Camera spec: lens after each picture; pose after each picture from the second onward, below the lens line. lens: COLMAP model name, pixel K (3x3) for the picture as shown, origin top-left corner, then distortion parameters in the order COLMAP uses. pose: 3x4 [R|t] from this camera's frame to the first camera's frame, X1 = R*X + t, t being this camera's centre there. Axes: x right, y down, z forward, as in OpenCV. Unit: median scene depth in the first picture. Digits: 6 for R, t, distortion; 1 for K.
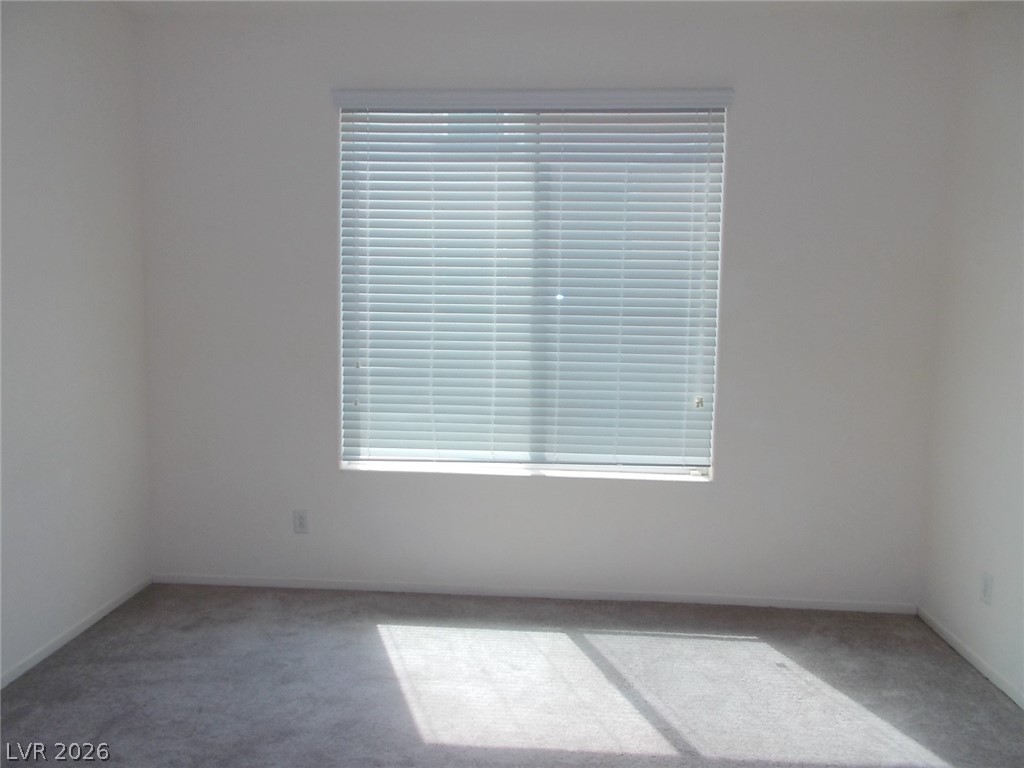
lens RADIAL K [[793.4, 0, 512.0], [0, 793.4, 384.0], [0, 0, 1]] dist [0.008692, 0.007995]
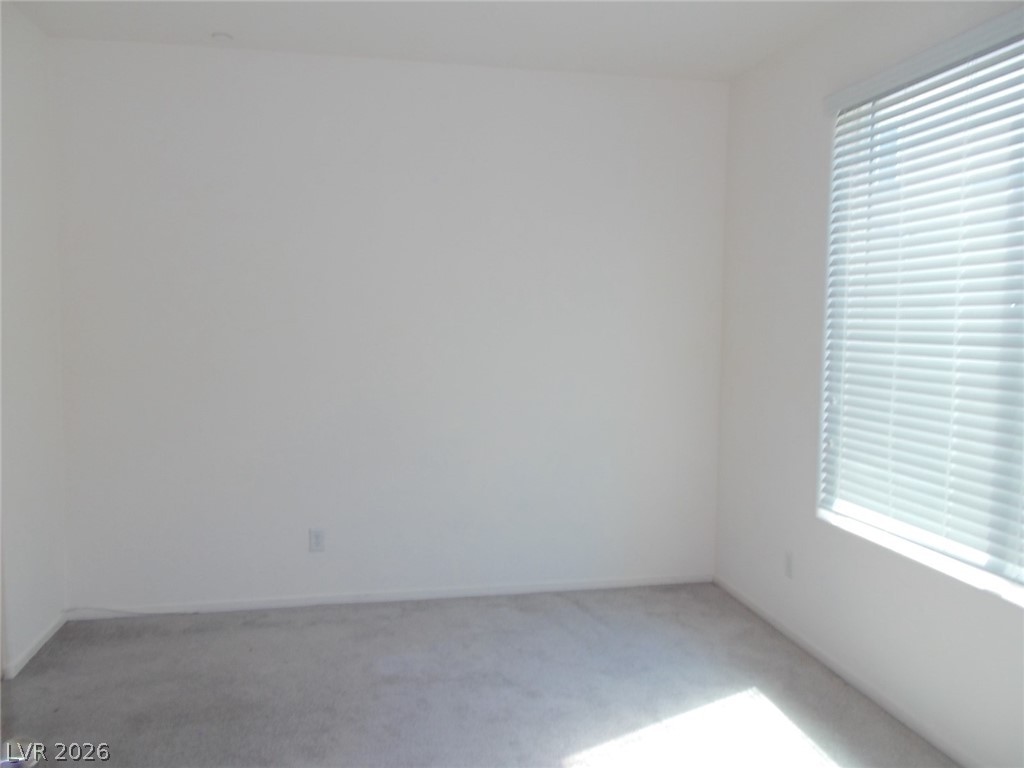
lens RADIAL K [[793.4, 0, 512.0], [0, 793.4, 384.0], [0, 0, 1]] dist [0.008692, 0.007995]
pose [[0.262434, 0.065678, -0.962712, 0.550613], [-0.118243, 0.992351, 0.035467, -0.032122], [0.957678, 0.104526, 0.268193, 0.426756]]
